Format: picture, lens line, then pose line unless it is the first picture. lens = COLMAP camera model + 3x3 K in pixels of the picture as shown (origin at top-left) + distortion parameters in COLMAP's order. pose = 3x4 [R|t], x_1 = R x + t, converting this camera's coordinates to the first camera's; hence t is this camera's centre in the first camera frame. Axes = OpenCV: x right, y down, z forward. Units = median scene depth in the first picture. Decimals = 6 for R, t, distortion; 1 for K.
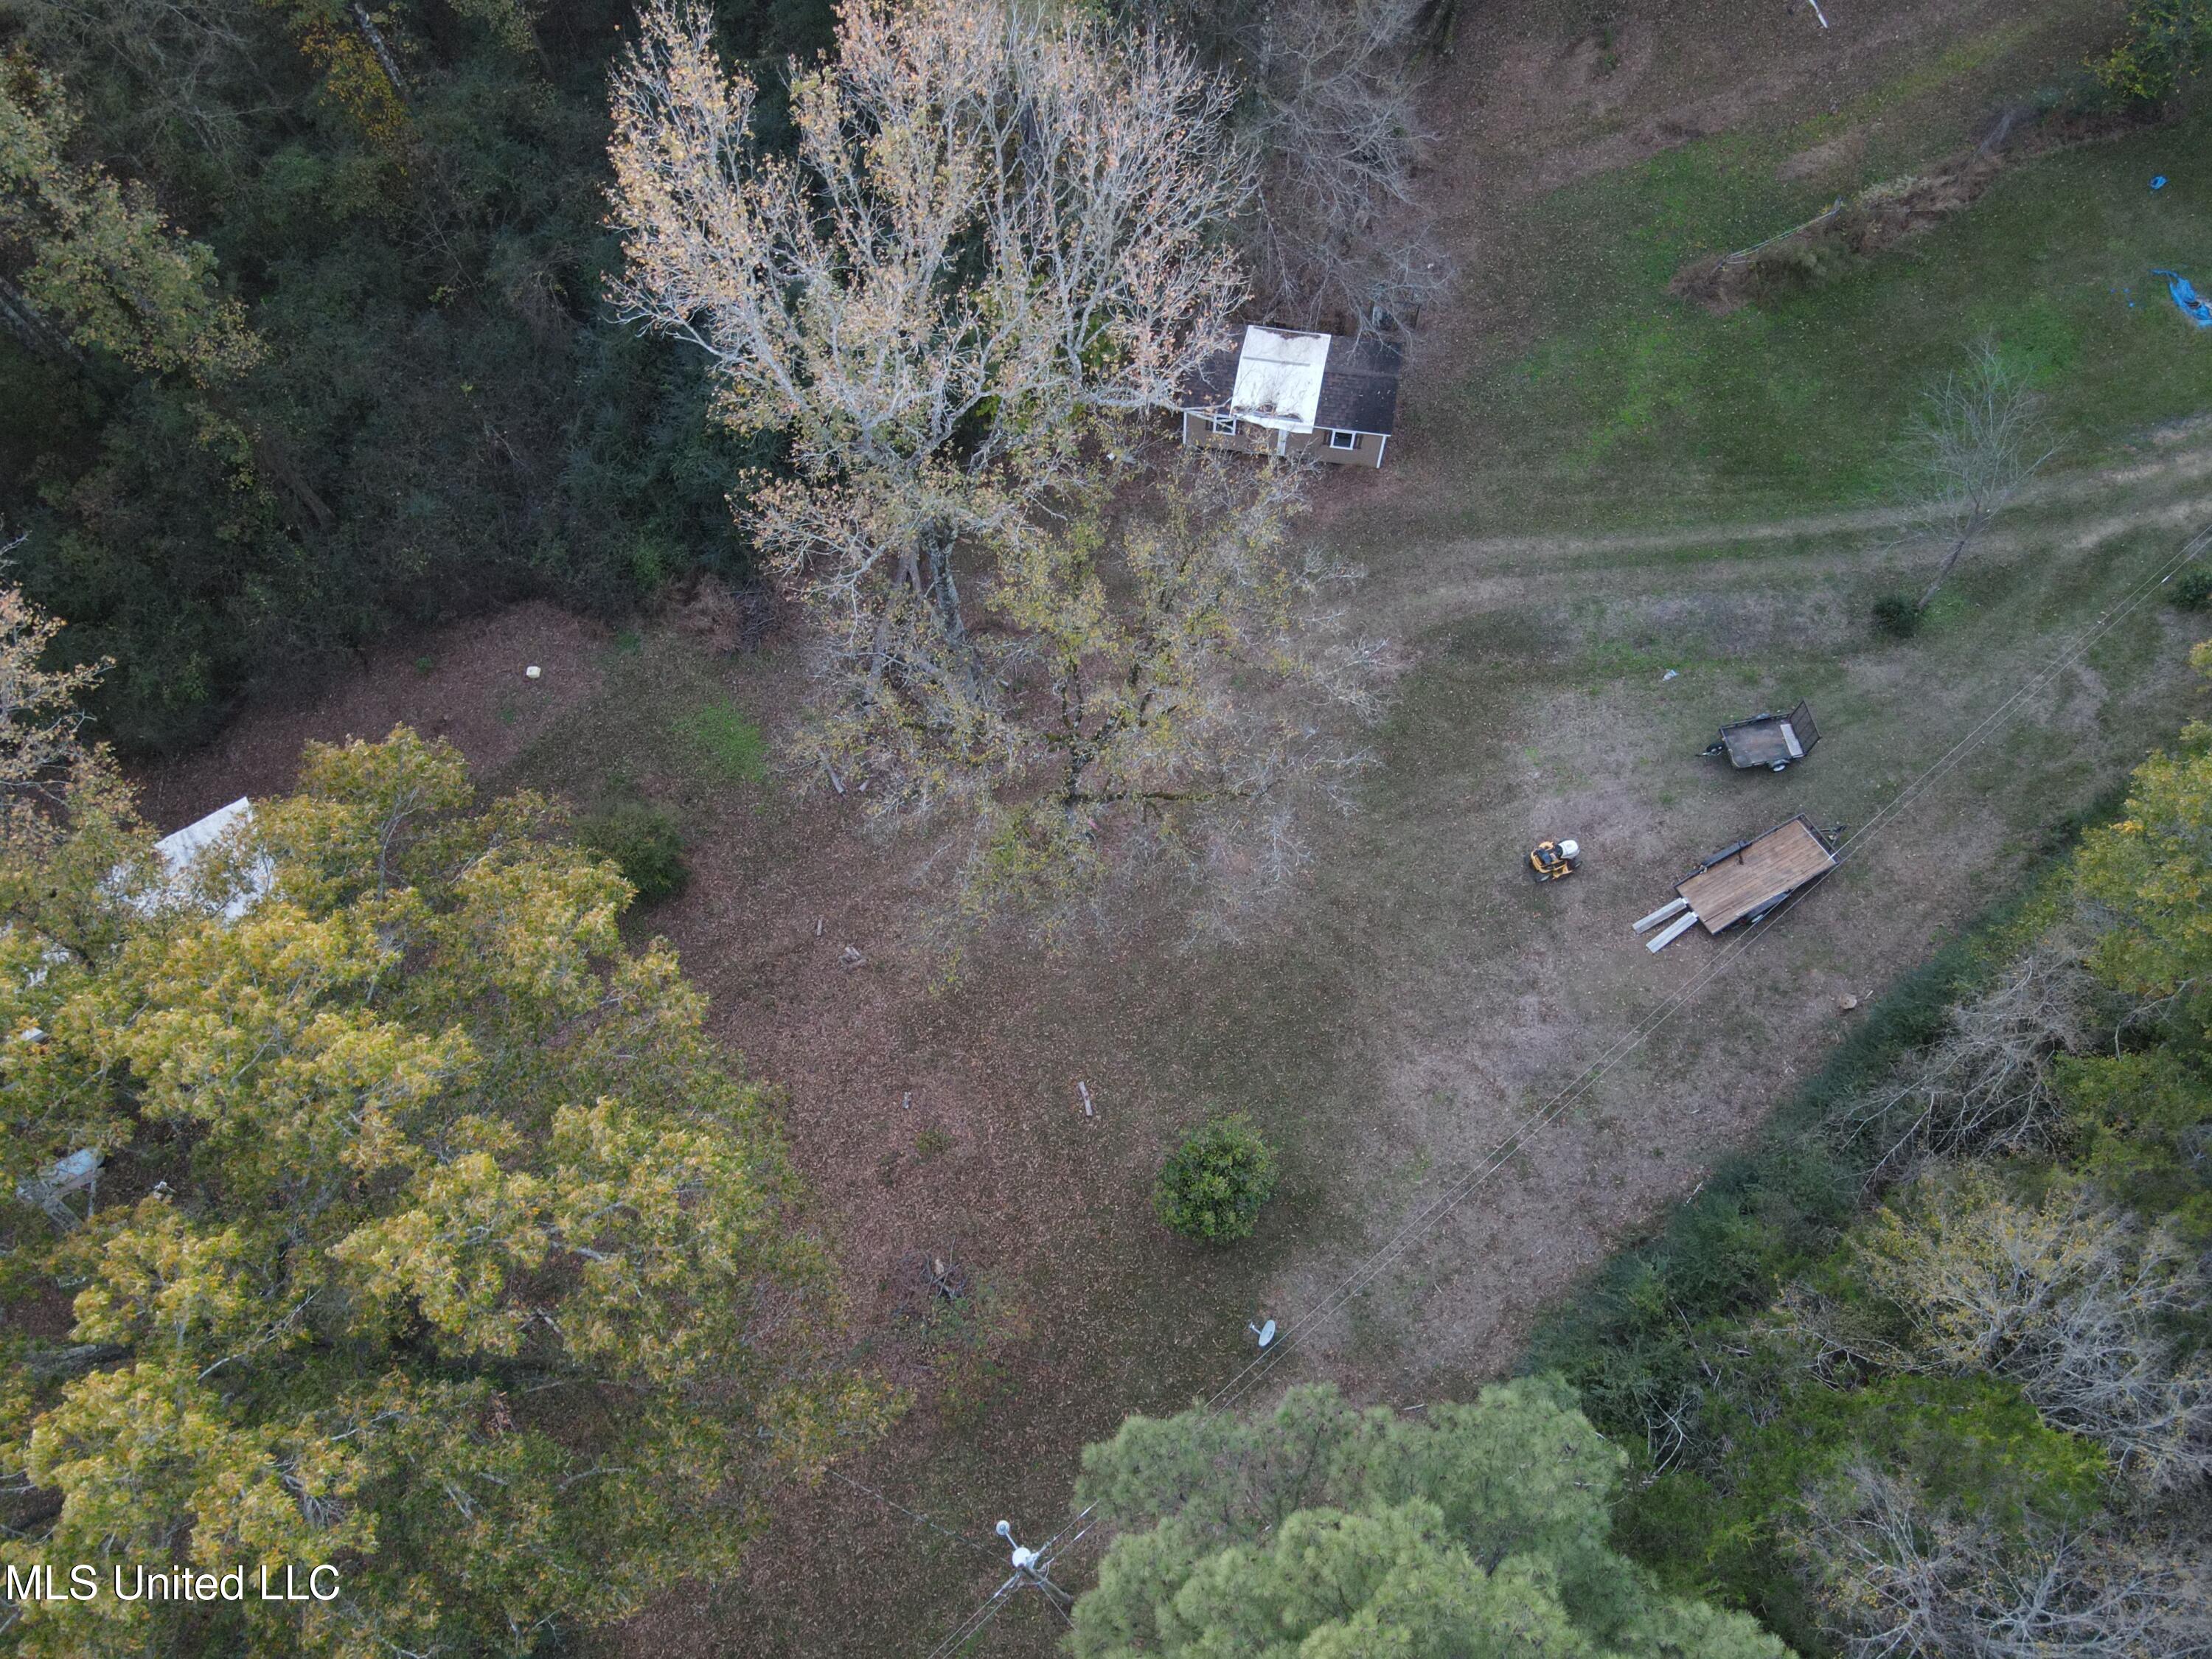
lens RADIAL K [[1634.2, 0, 1111.9], [0, 1634.2, 844.7], [0, 0, 1]] dist [-0.006495, 0.043049]
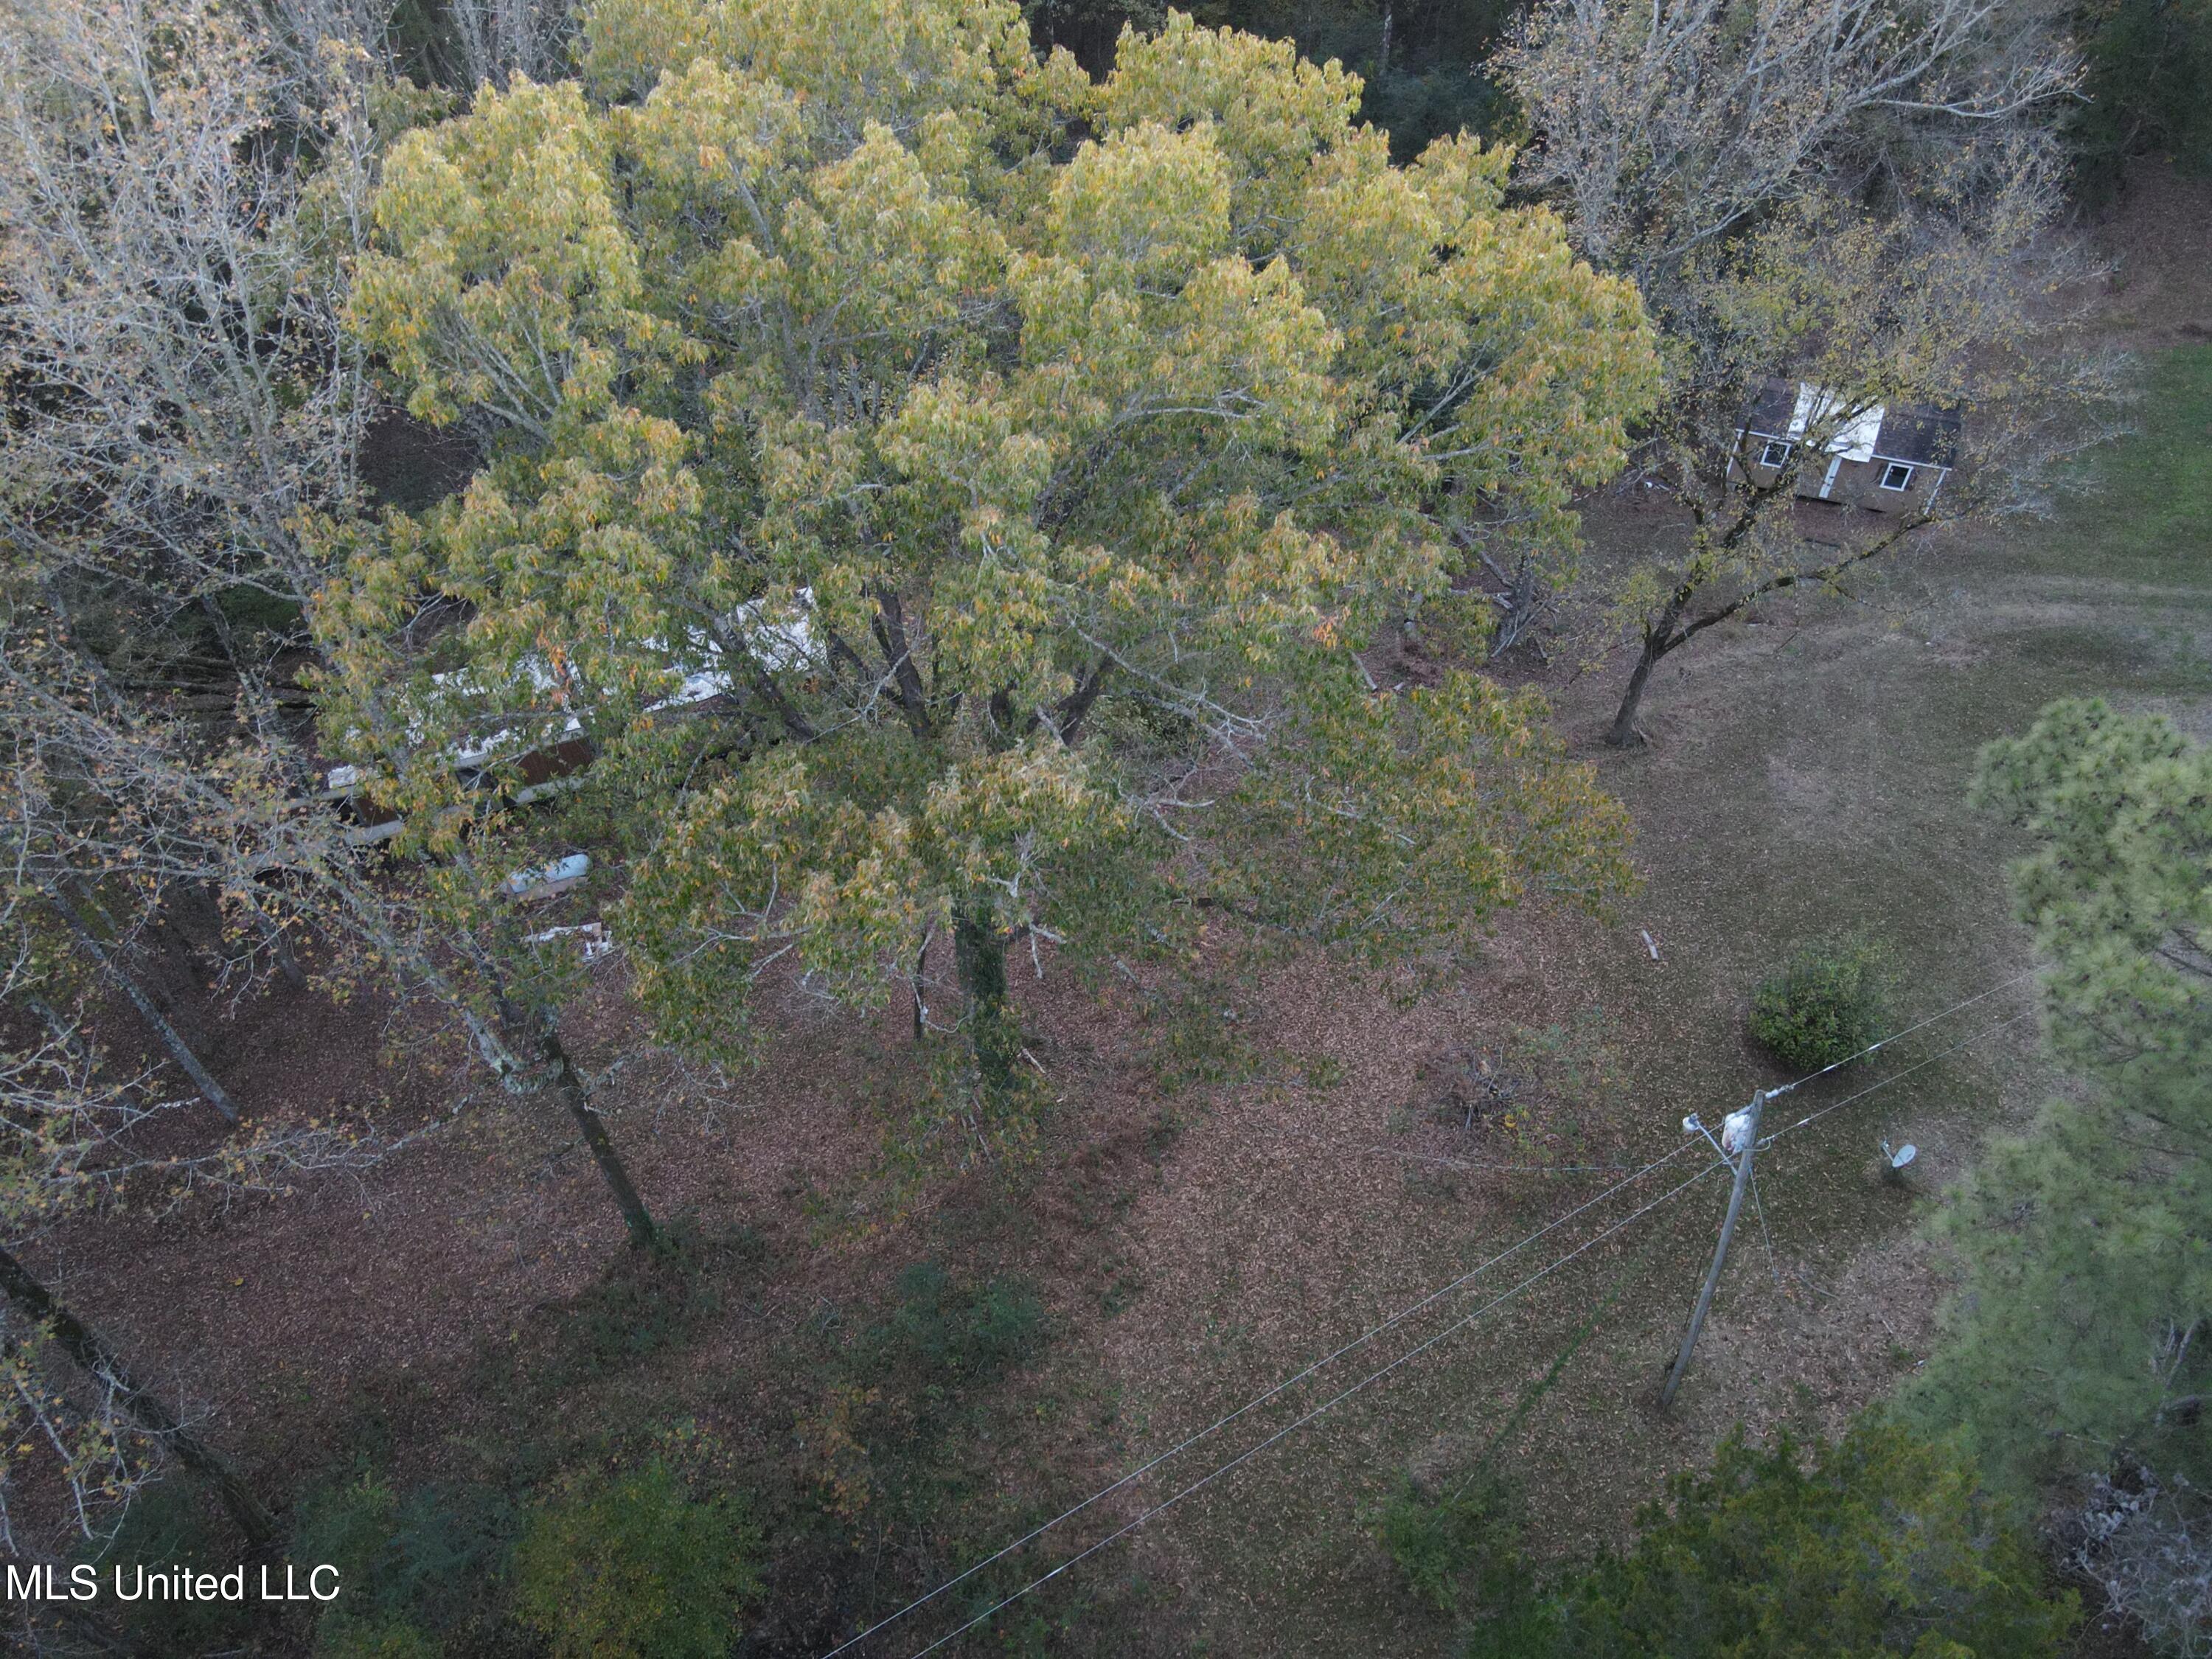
lens RADIAL K [[1626.8, 0, 1109.7], [0, 1626.8, 847.6], [0, 0, 1]] dist [0.015681, 0.003773]
pose [[0.980389, 0.156188, -0.120178, -0.201229], [-0.189025, 0.917755, -0.349278, 0.458815], [0.055741, 0.365145, 0.929280, 0.119127]]
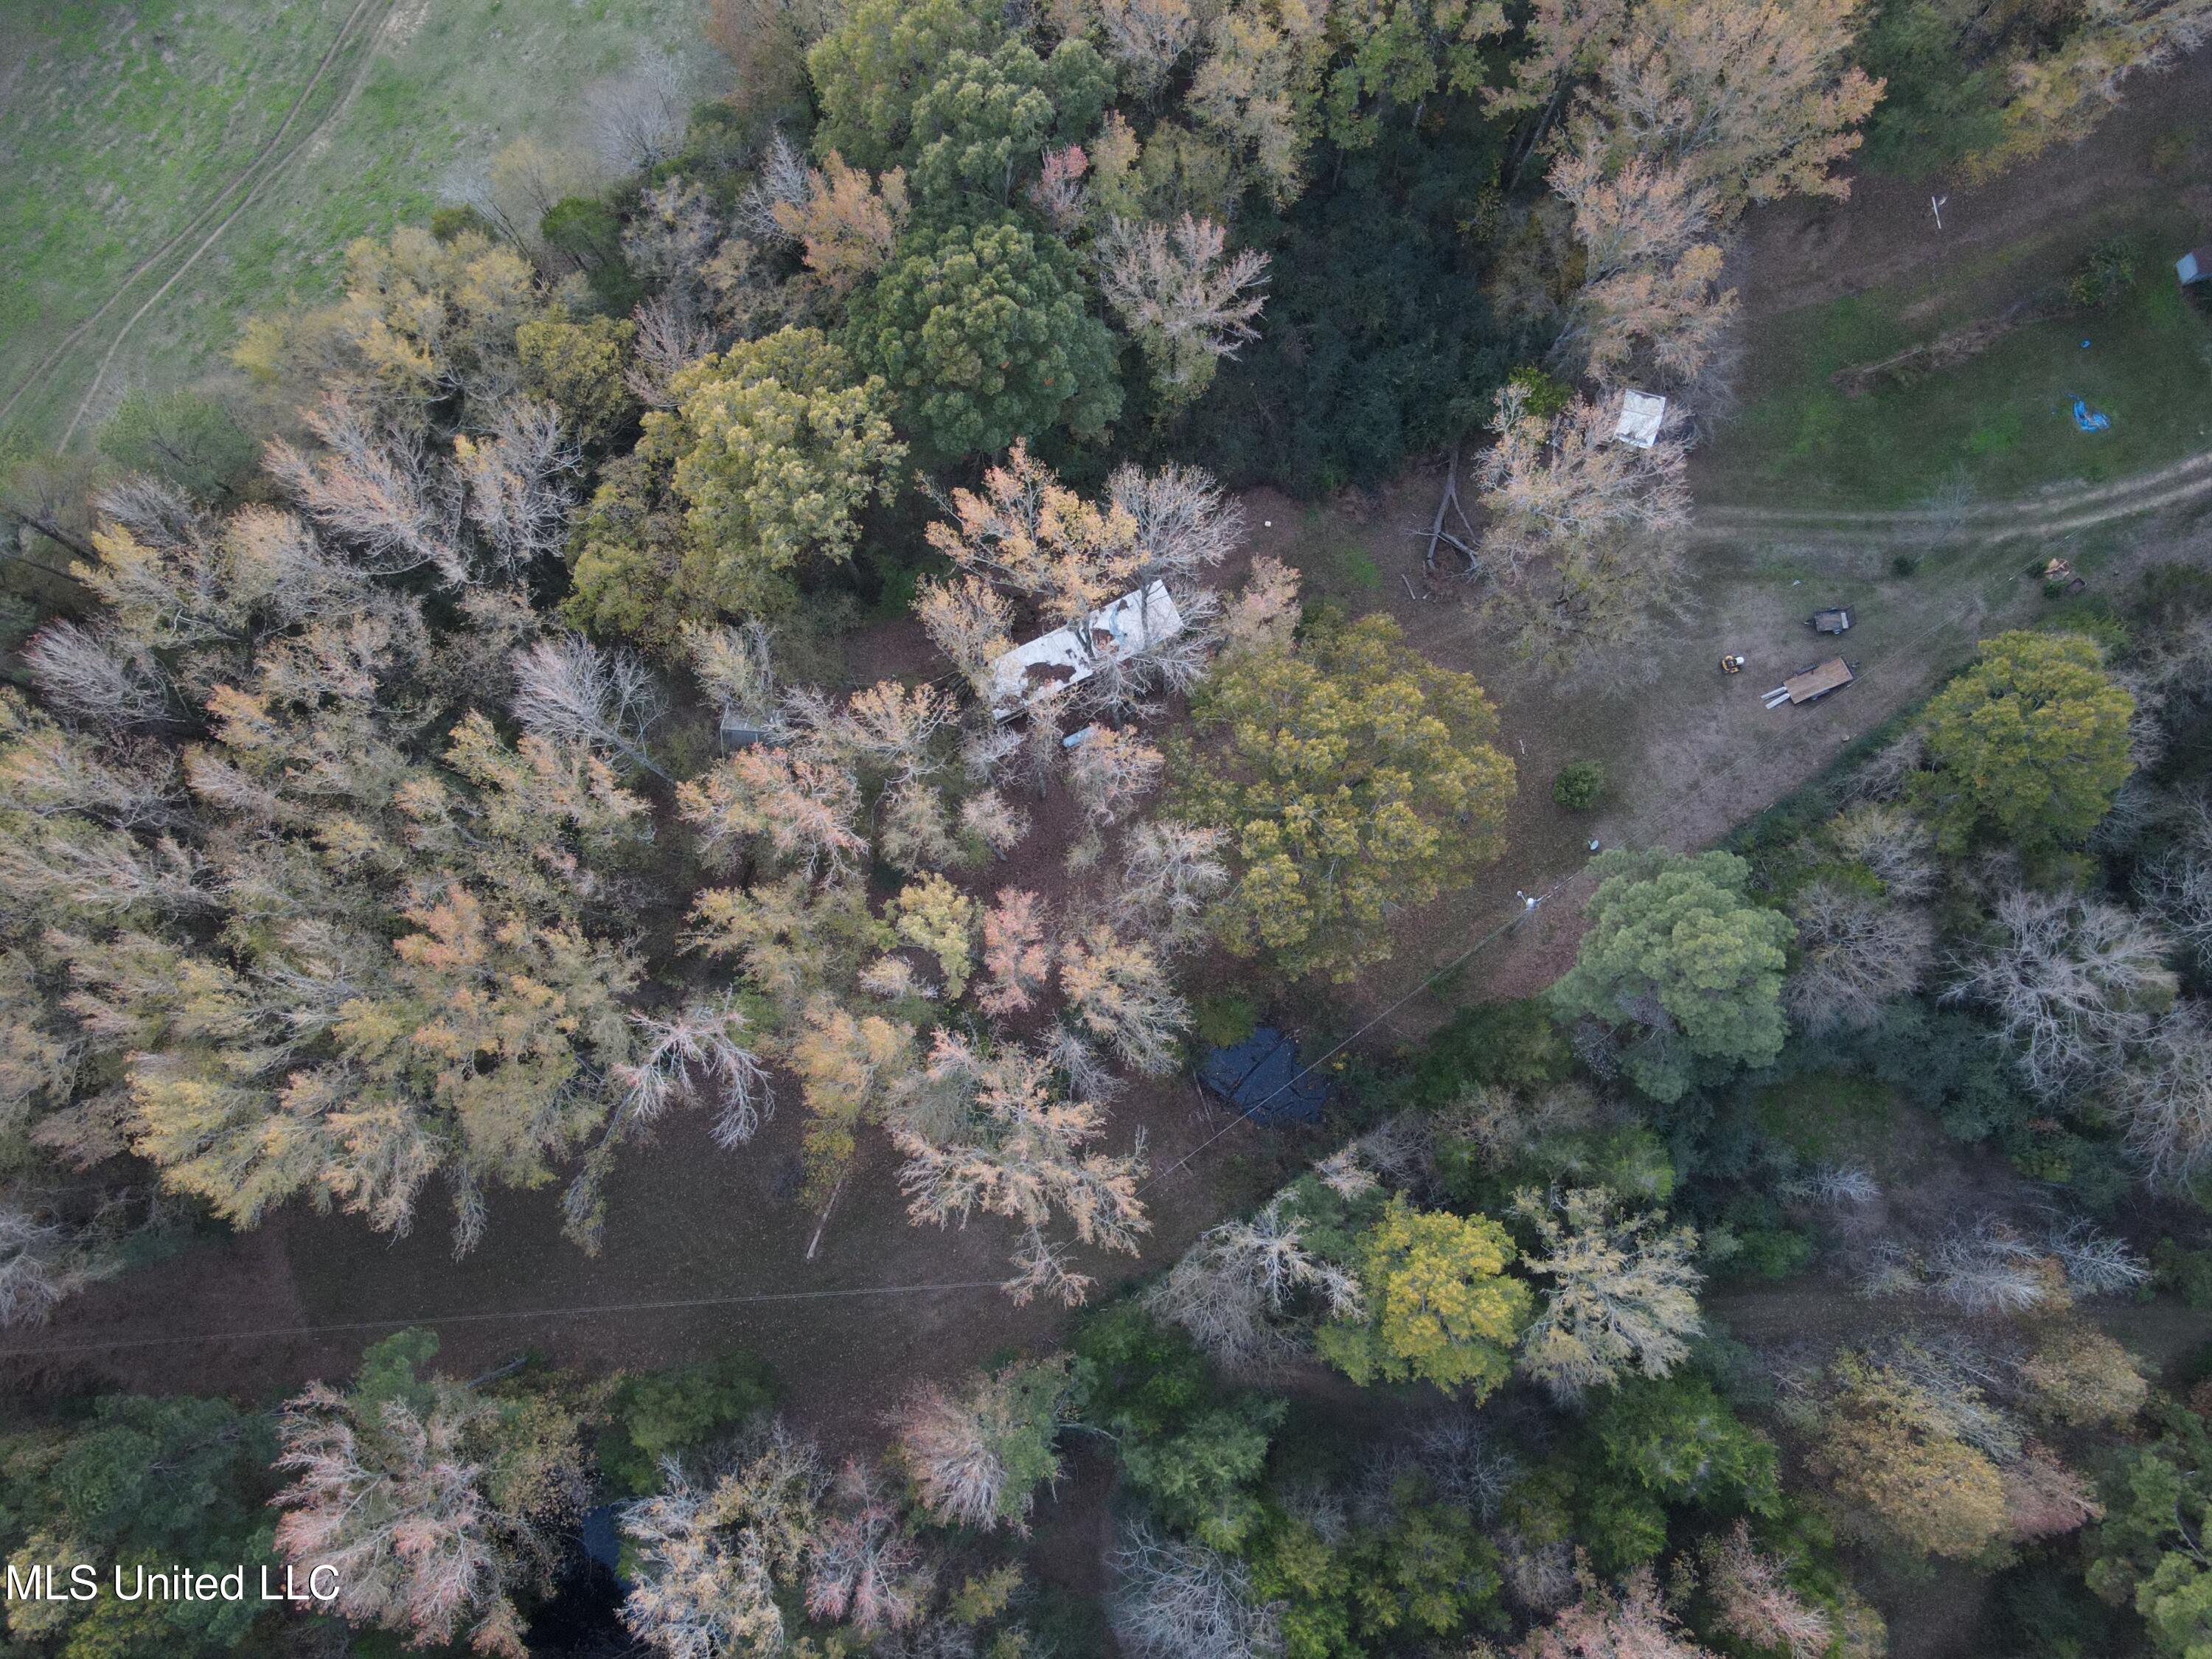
lens RADIAL K [[1634.2, 0, 1111.9], [0, 1634.2, 844.7], [0, 0, 1]] dist [-0.006495, 0.043049]
pose [[0.995507, 0.094673, 0.001424, -0.584695], [-0.092249, 0.966403, 0.239908, -0.218222], [0.021337, -0.238961, 0.970795, -1.331557]]
